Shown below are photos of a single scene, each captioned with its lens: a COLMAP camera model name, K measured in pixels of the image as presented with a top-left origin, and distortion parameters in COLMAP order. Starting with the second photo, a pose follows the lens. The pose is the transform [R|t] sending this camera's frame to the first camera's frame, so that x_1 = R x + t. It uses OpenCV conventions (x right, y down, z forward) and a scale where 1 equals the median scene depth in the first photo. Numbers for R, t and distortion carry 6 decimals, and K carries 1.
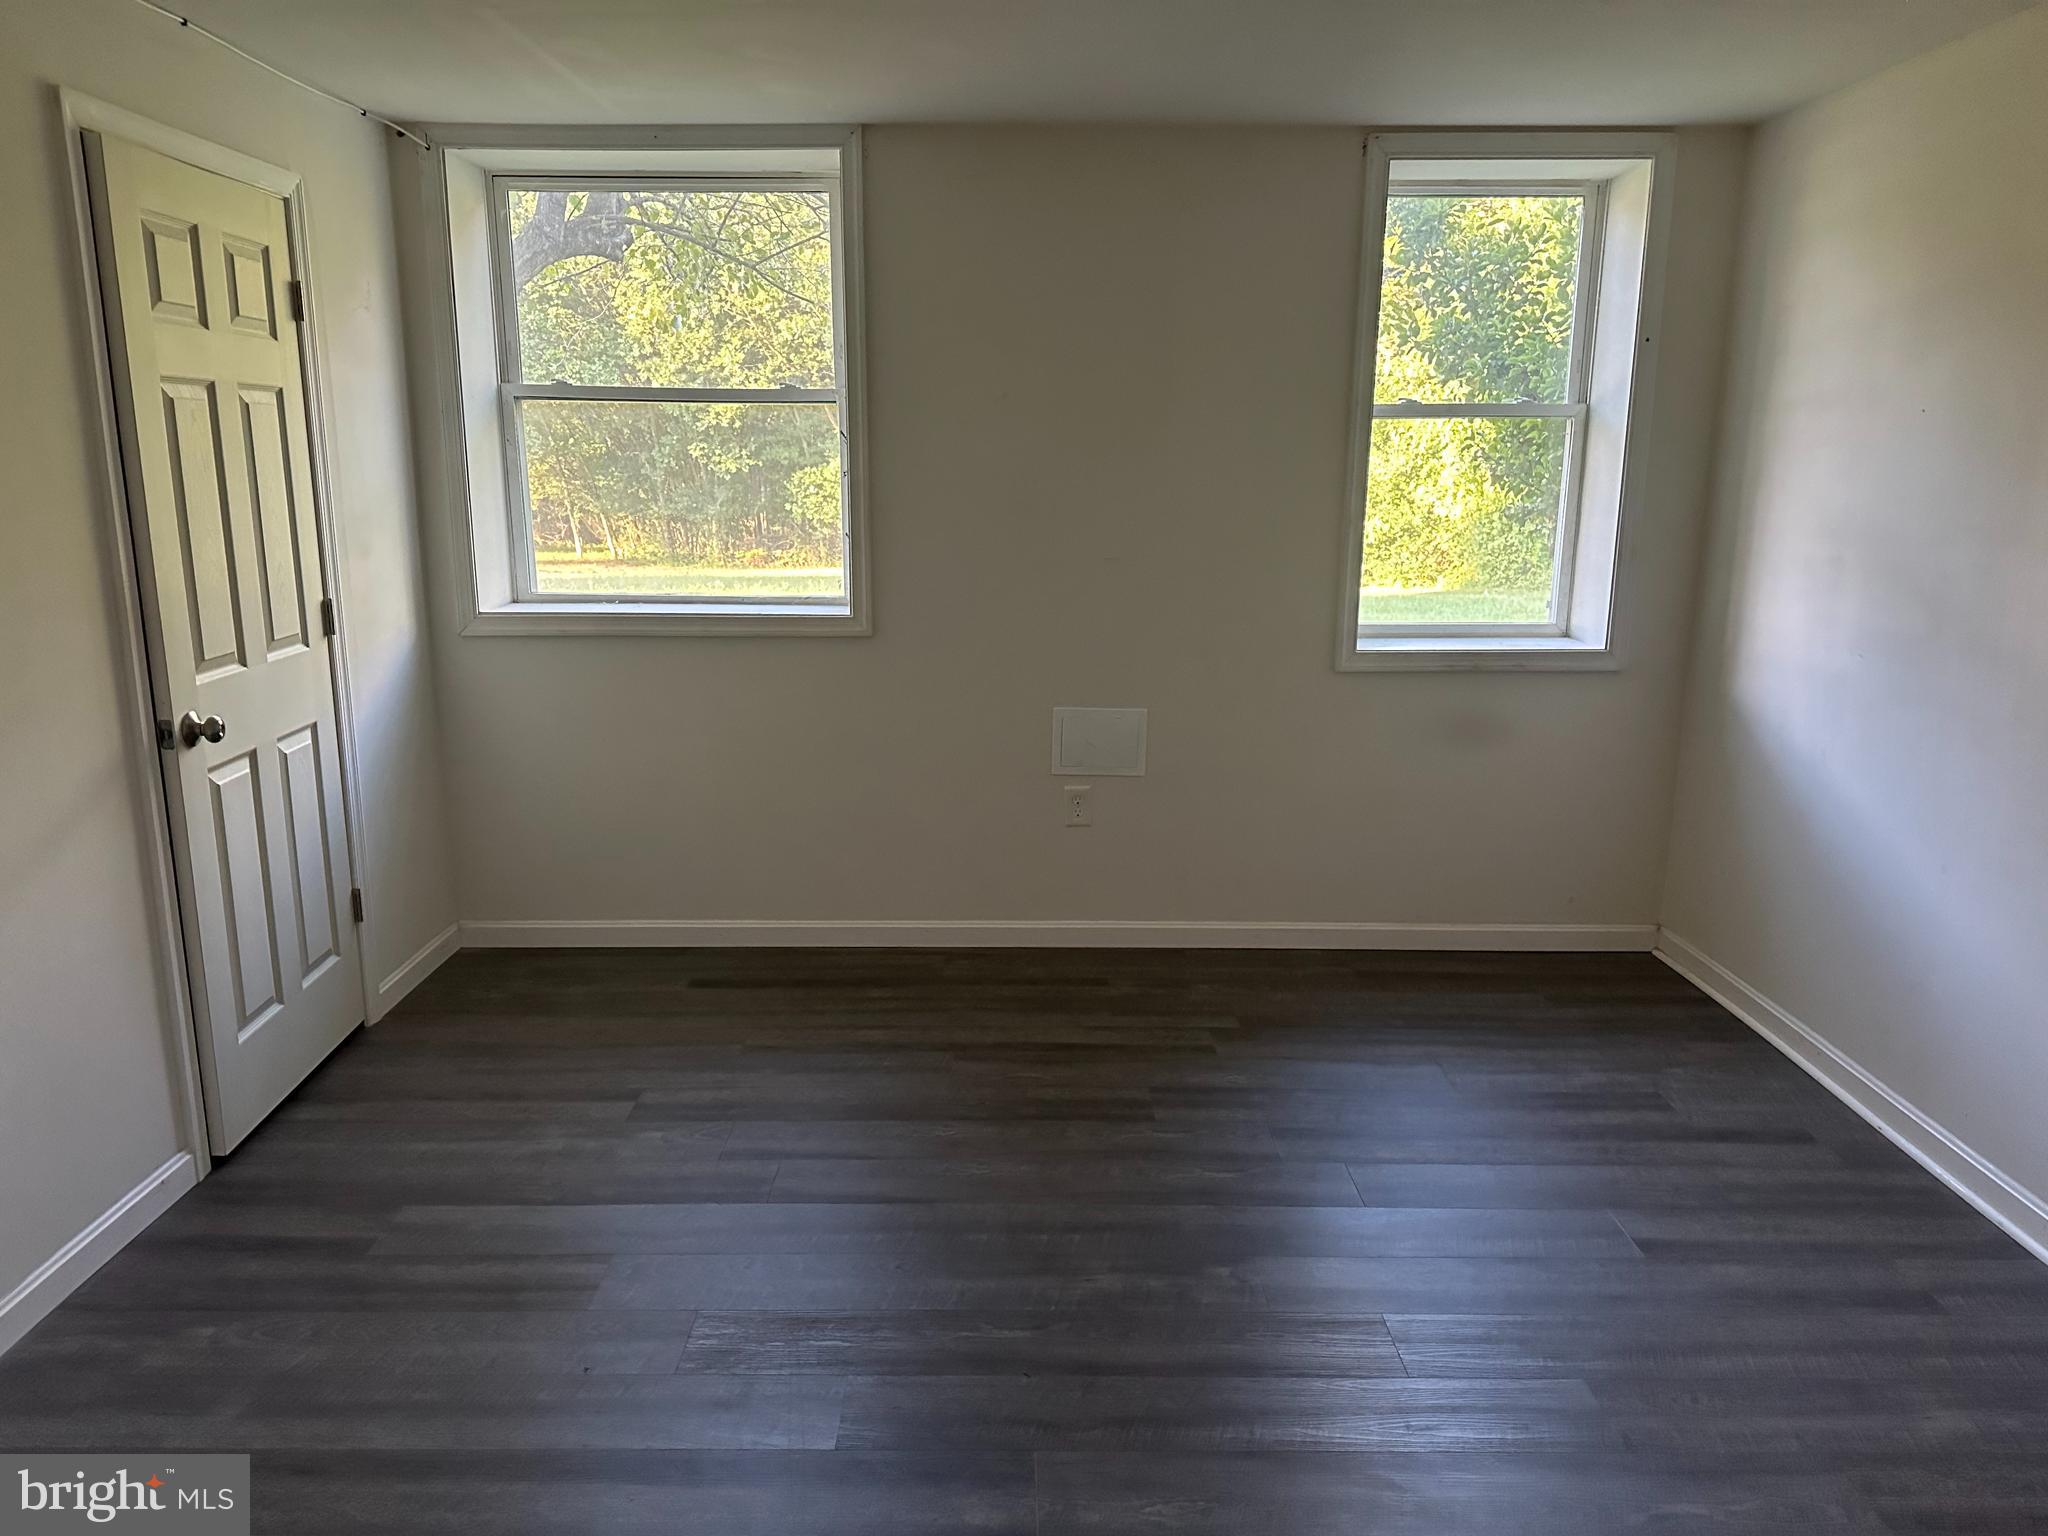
lens RADIAL K [[1433.8, 0, 1023.9], [0, 1433.8, 749.3], [0, 0, 1]] dist [0.062400, -0.071323]
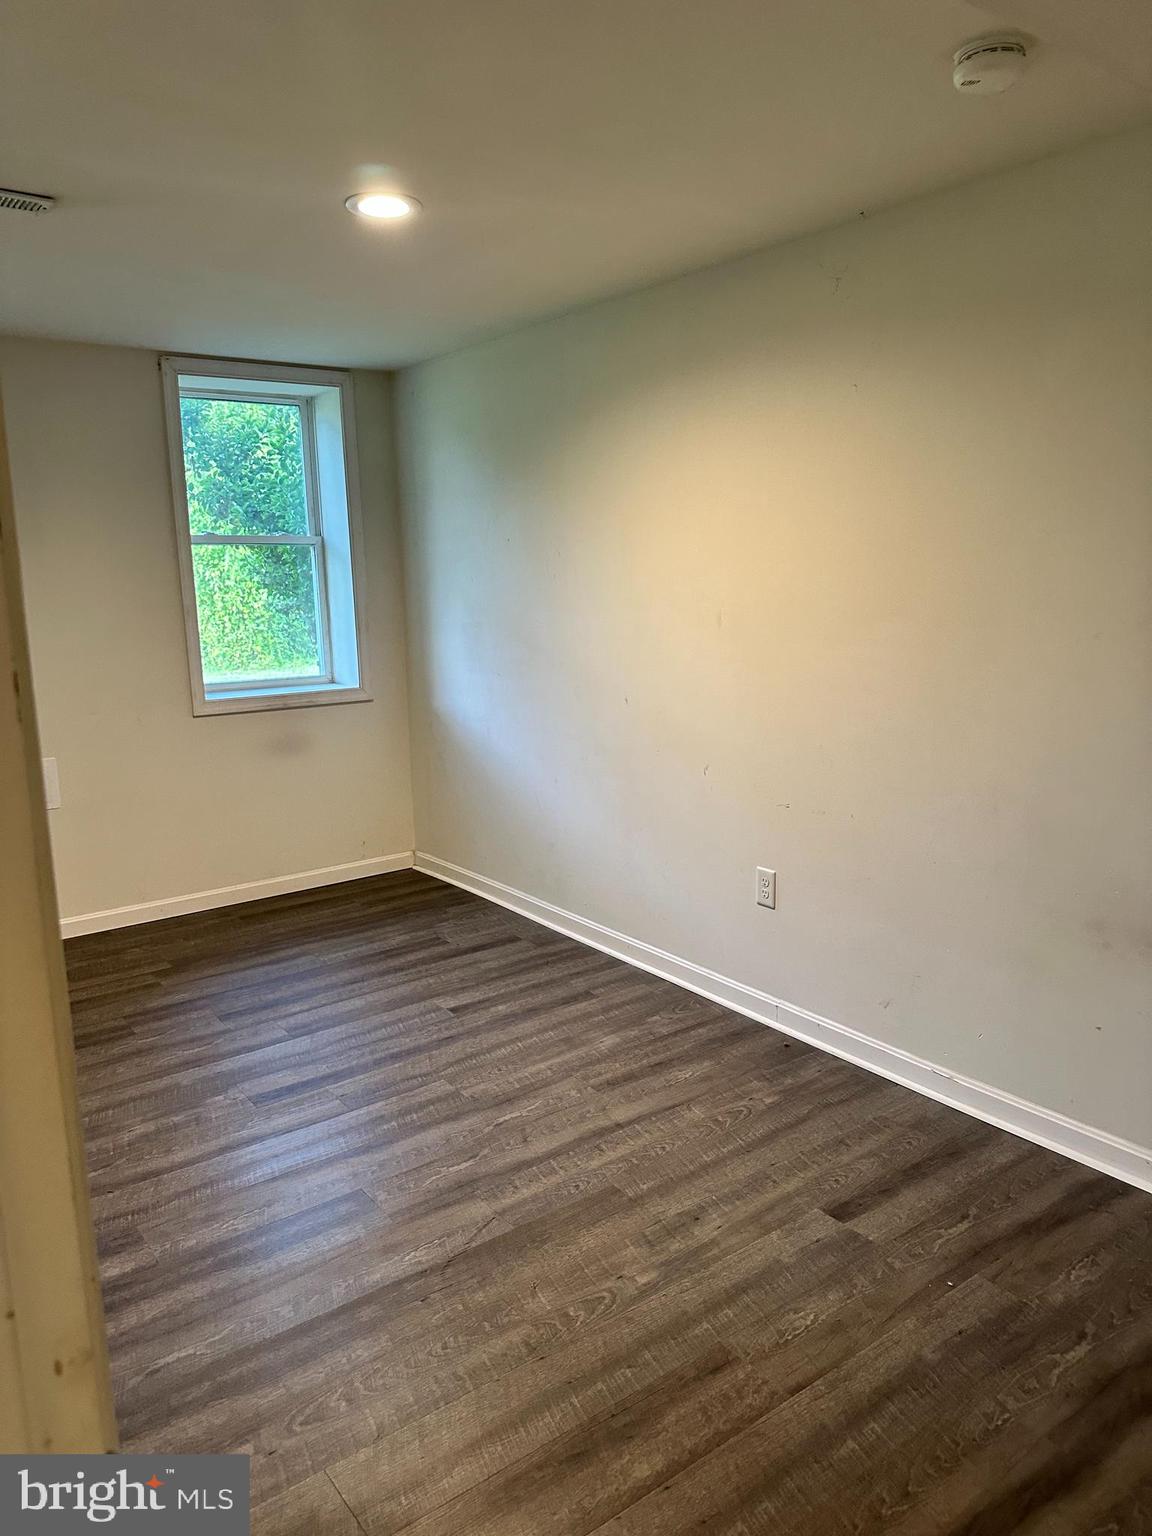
lens RADIAL K [[1081.8, 0, 576.0], [0, 1081.8, 768.0], [0, 0, 1]] dist [0.002144, -0.001030]
pose [[0.801468, -0.129946, 0.583749, -0.131726], [0.145211, 0.989181, 0.020828, 0.032976], [-0.580140, 0.068074, 0.811667, -0.123779]]
